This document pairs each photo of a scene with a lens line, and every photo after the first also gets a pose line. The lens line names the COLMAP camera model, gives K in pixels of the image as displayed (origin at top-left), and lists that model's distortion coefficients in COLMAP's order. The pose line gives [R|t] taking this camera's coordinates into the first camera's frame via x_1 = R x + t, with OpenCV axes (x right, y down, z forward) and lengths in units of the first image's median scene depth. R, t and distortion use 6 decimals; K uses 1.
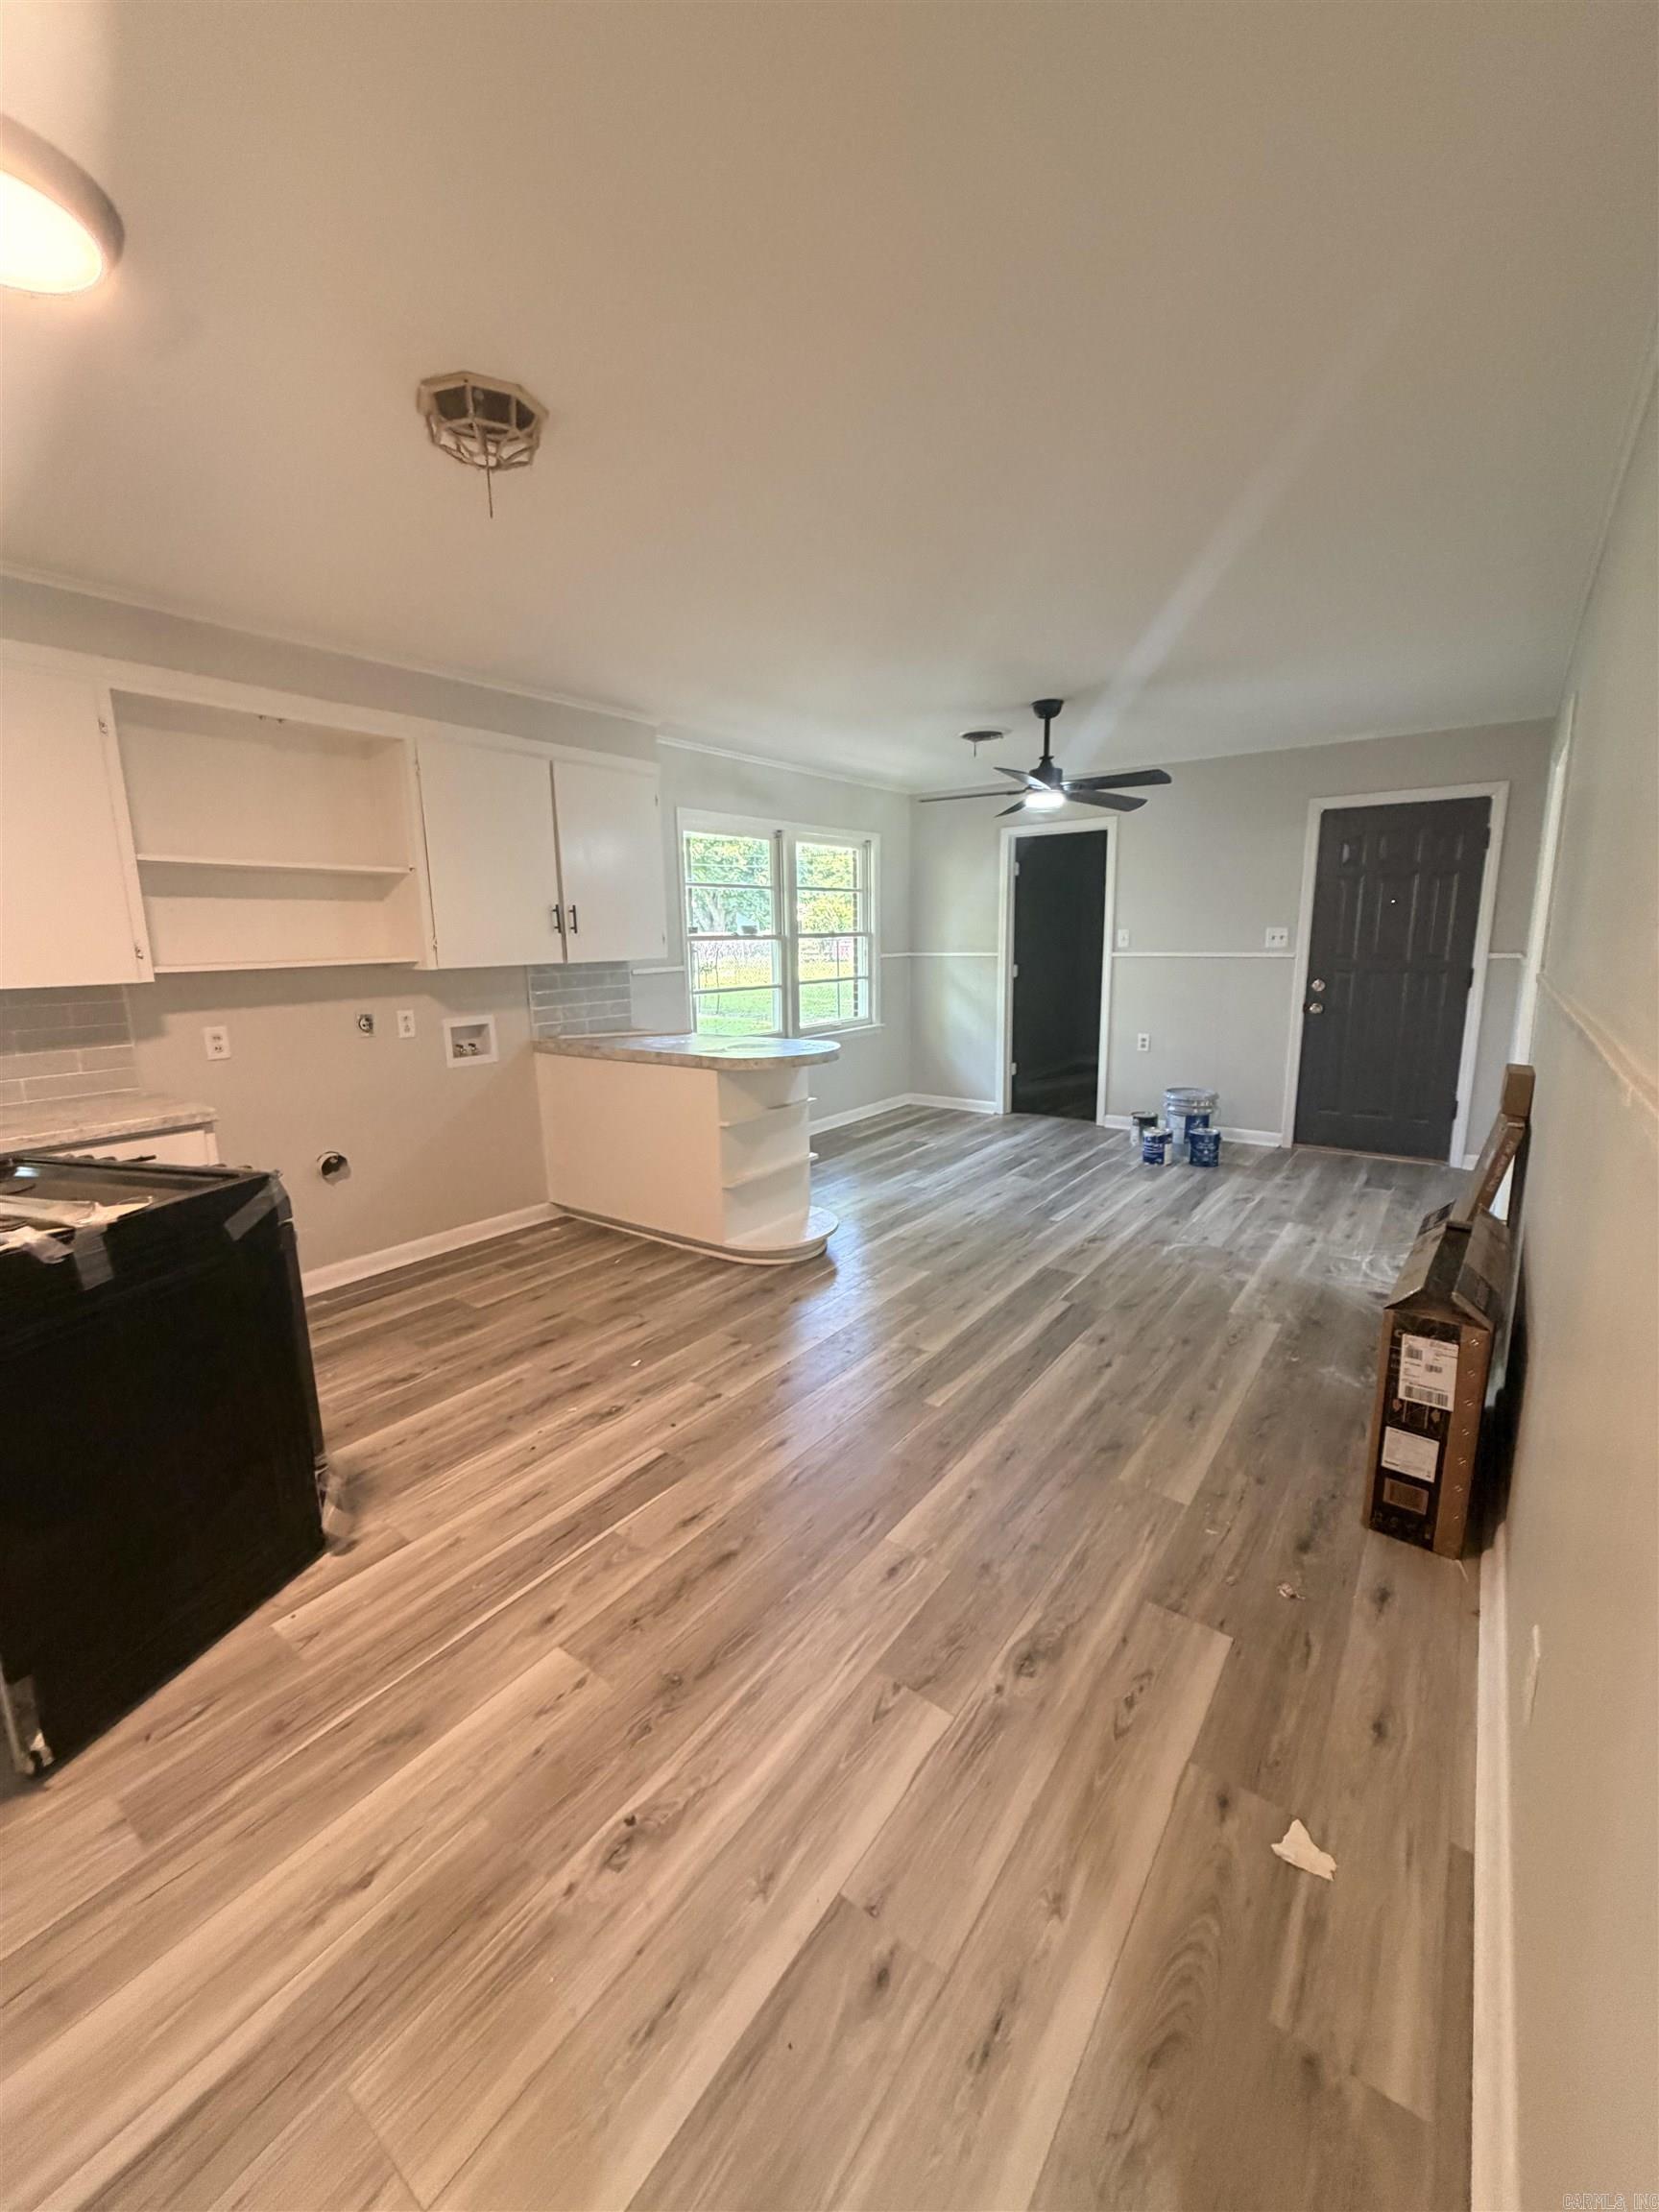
lens RADIAL K [[885.6, 0, 829.5], [0, 885.6, 1103.6], [0, 0, 1]] dist [-0.001114, 0.000405]
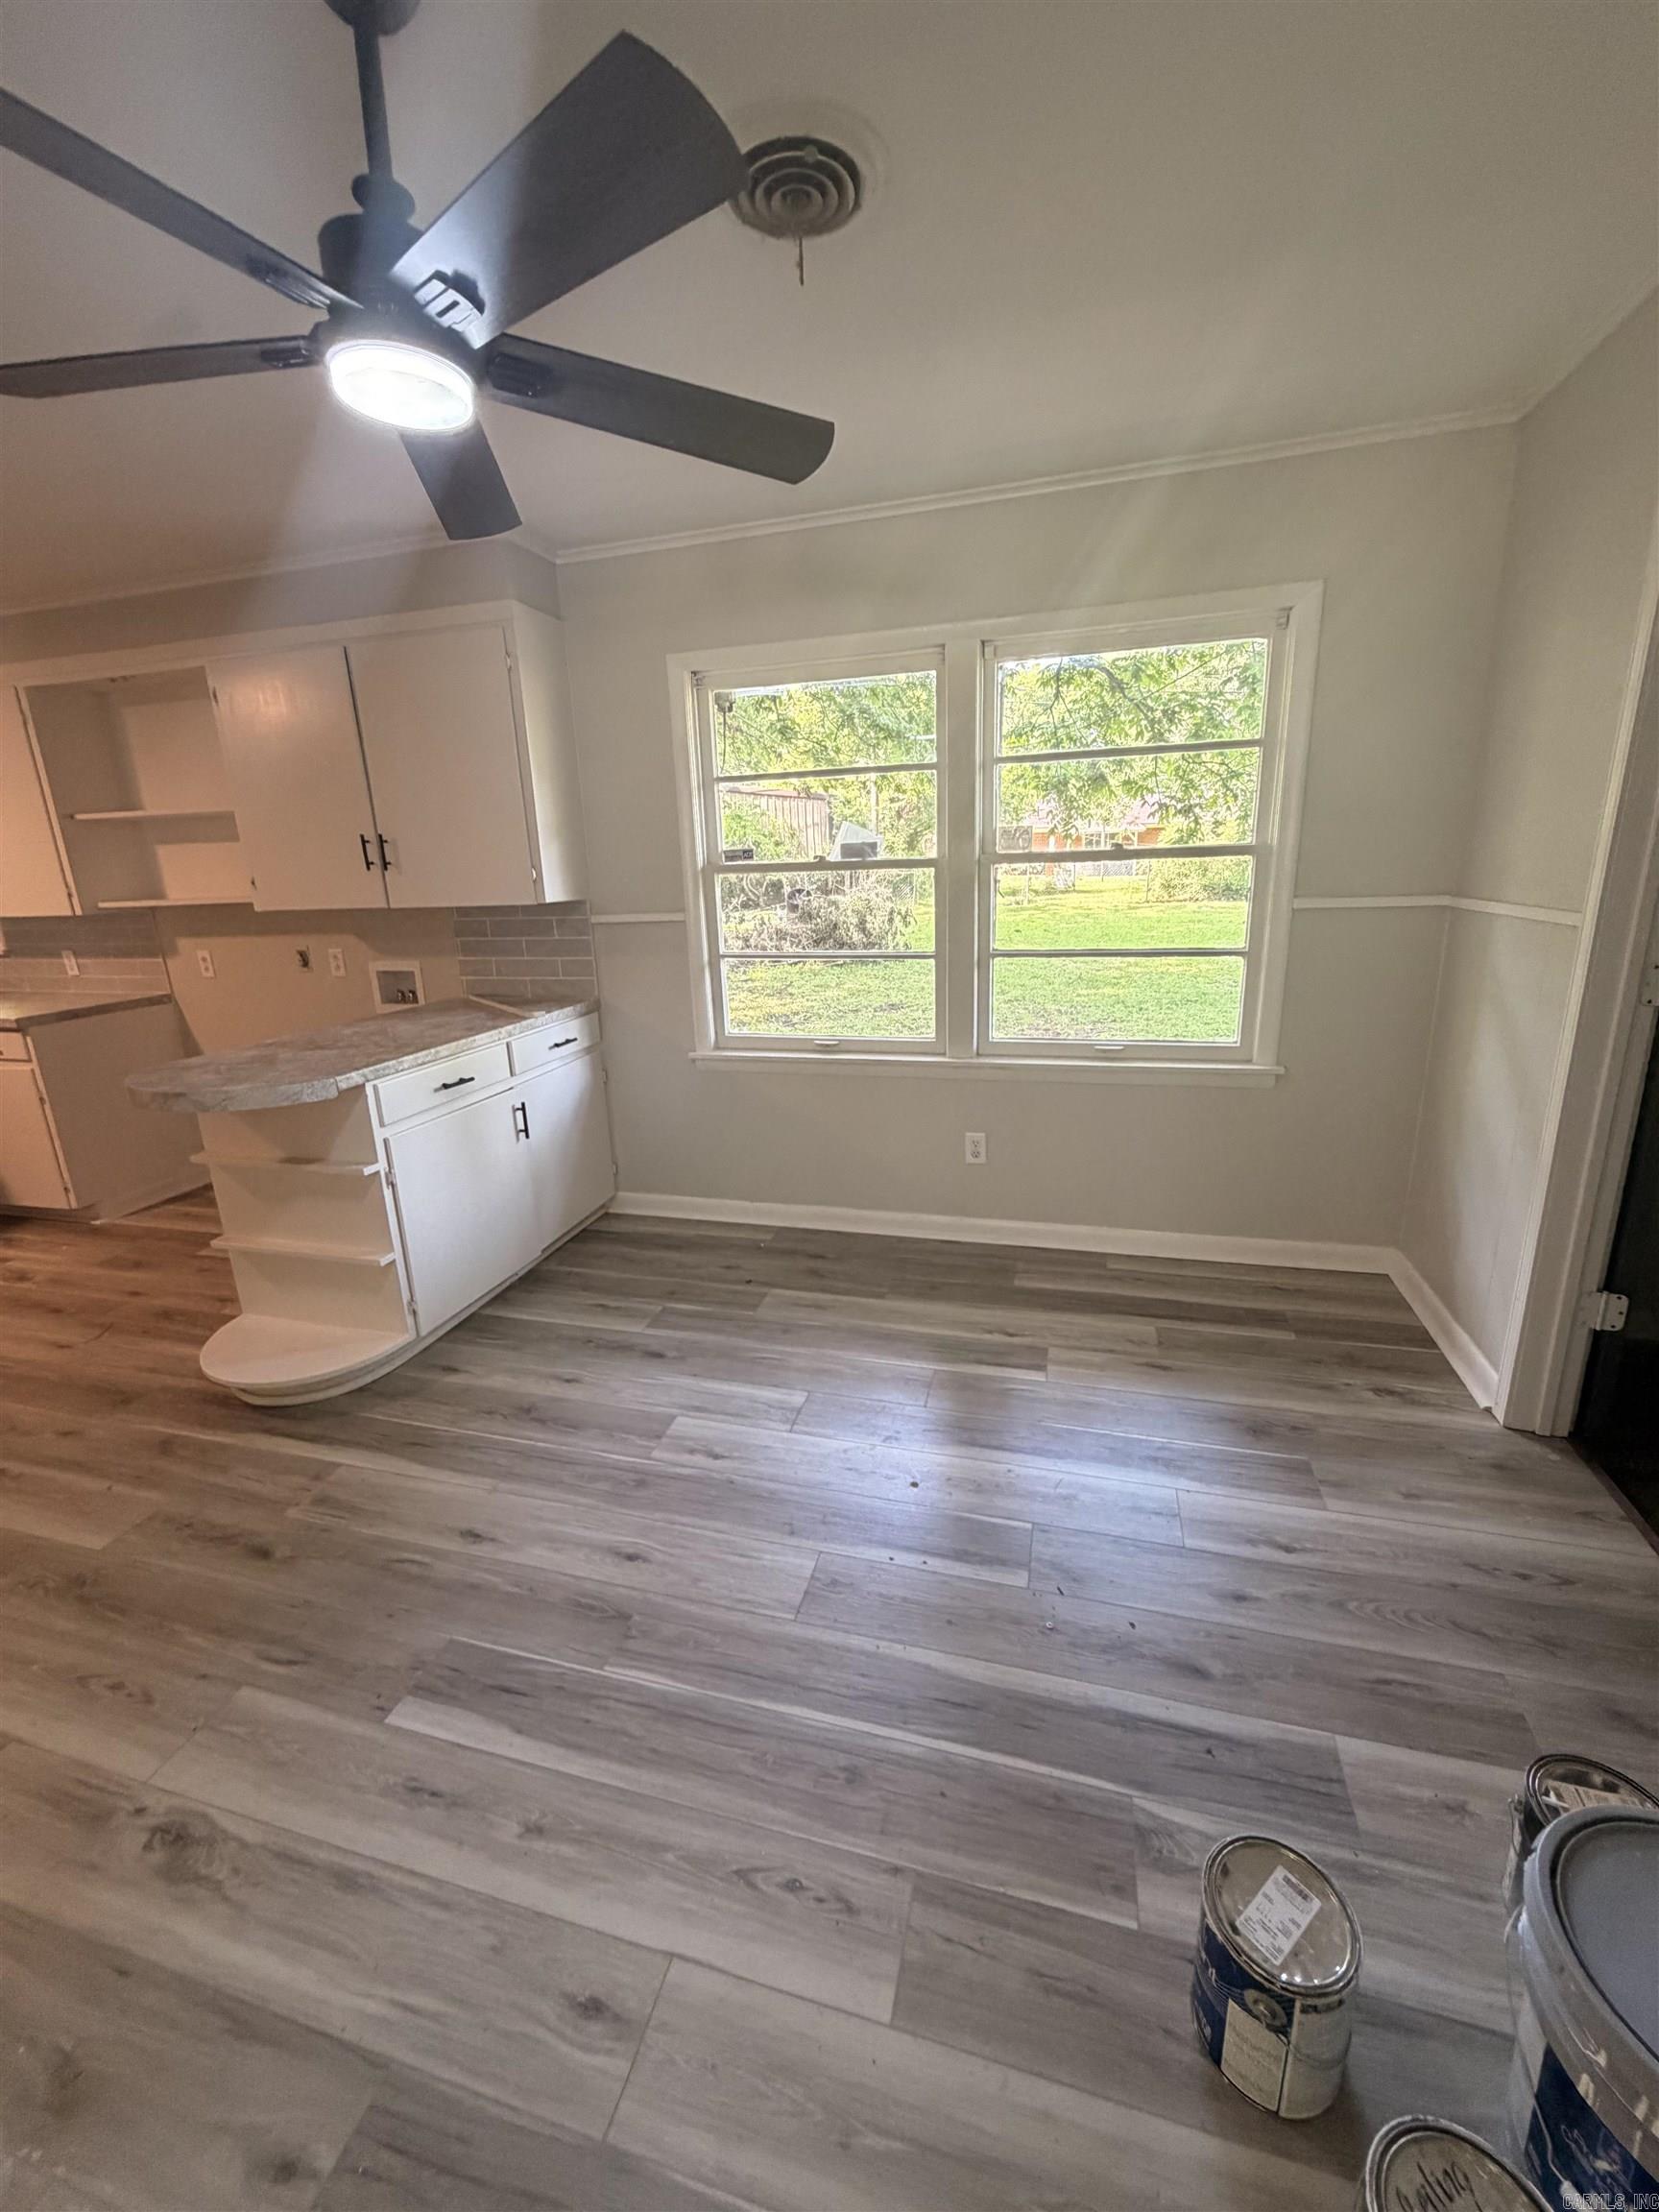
lens RADIAL K [[885.6, 0, 837.3], [0, 885.6, 1100.3], [0, 0, 1]] dist [-0.001114, 0.000405]
pose [[0.353030, 0.250782, -0.901376, 0.764821], [-0.149949, 0.966120, 0.210067, -0.274054], [0.923518, 0.061000, 0.378674, 1.351208]]
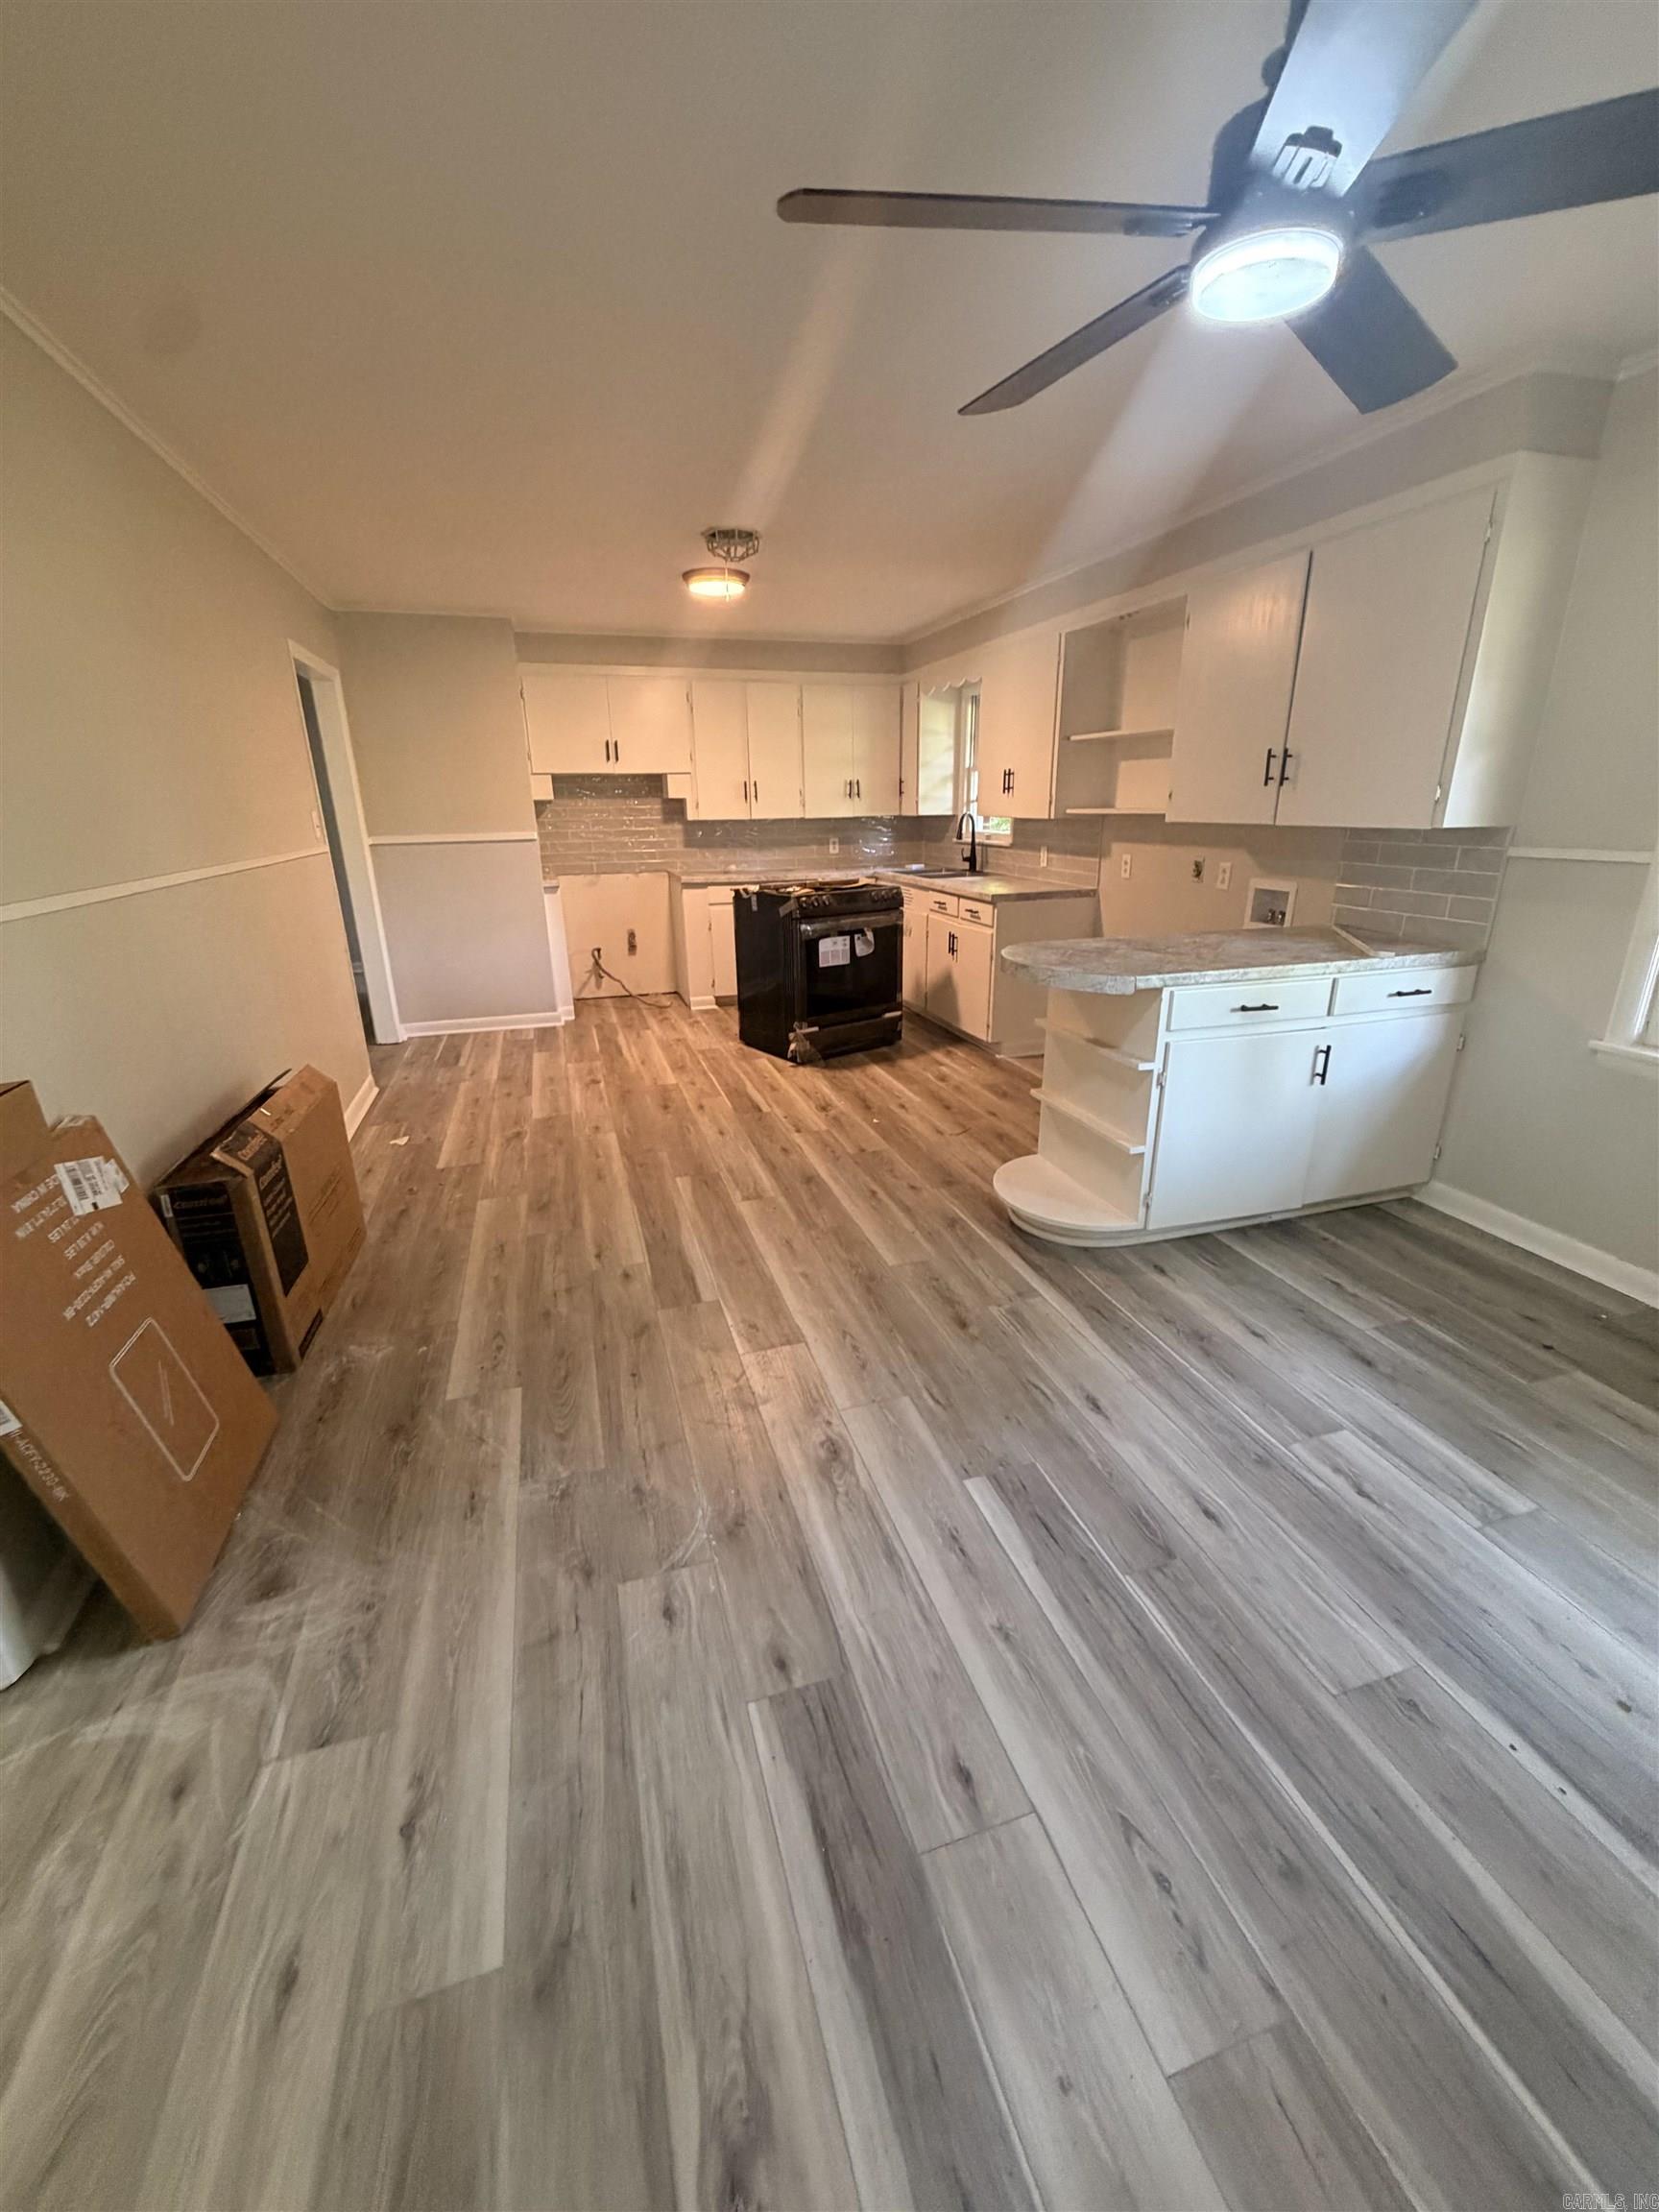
lens RADIAL K [[885.6, 0, 820.8], [0, 885.6, 1101.2], [0, 0, 1]] dist [-0.001114, 0.000405]
pose [[-0.602392, 0.280472, -0.747301, 0.765691], [-0.128149, 0.890105, 0.437369, -0.291118], [0.787846, 0.359234, -0.500250, 1.455935]]
